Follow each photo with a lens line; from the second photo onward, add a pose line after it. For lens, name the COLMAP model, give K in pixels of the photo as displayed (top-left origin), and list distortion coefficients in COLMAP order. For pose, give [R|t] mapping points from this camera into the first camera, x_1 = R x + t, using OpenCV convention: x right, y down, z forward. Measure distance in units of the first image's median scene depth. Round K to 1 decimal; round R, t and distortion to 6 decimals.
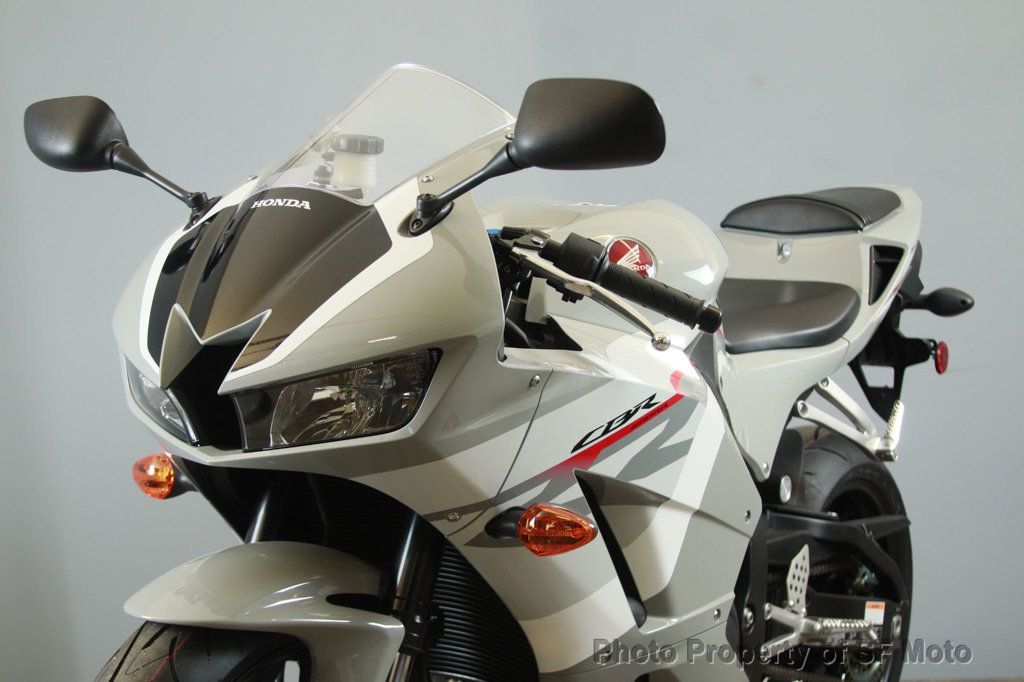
lens RADIAL K [[1733.5, 0, 514.3], [0, 1733.5, 341.9], [0, 0, 1]] dist [0.017439, 0.000000]
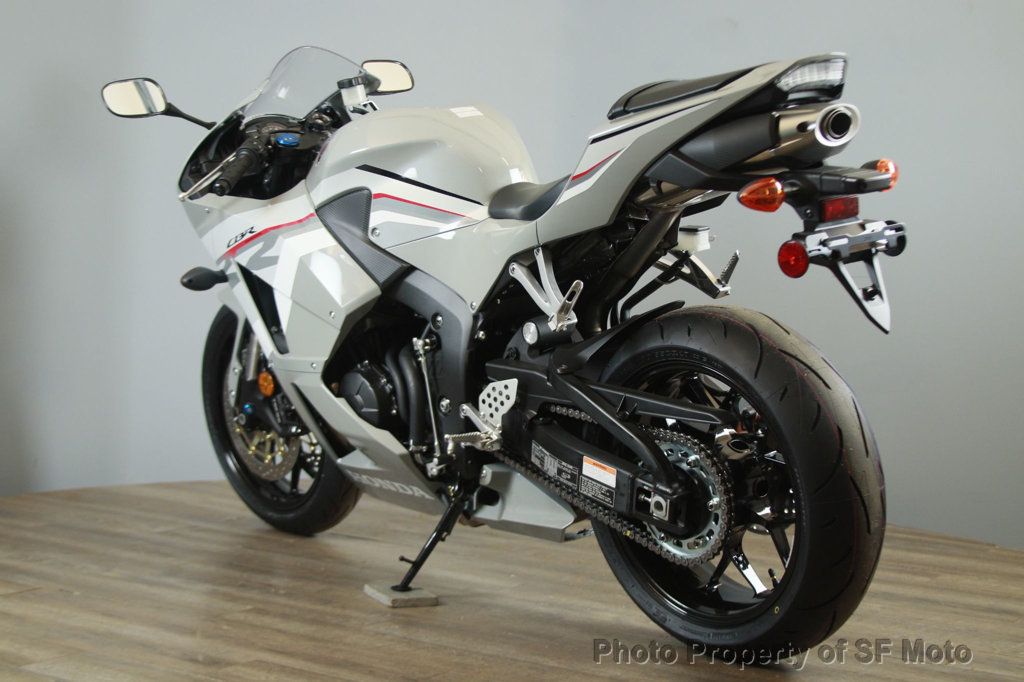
lens RADIAL K [[1733.5, 0, 511.5], [0, 1733.5, 342.3], [0, 0, 1]] dist [0.017439, 0.000000]
pose [[-0.276294, 0.148825, -0.949480, 1.646146], [0.001802, 0.988016, 0.154341, -0.122995], [0.961072, 0.040933, -0.273251, 1.636929]]
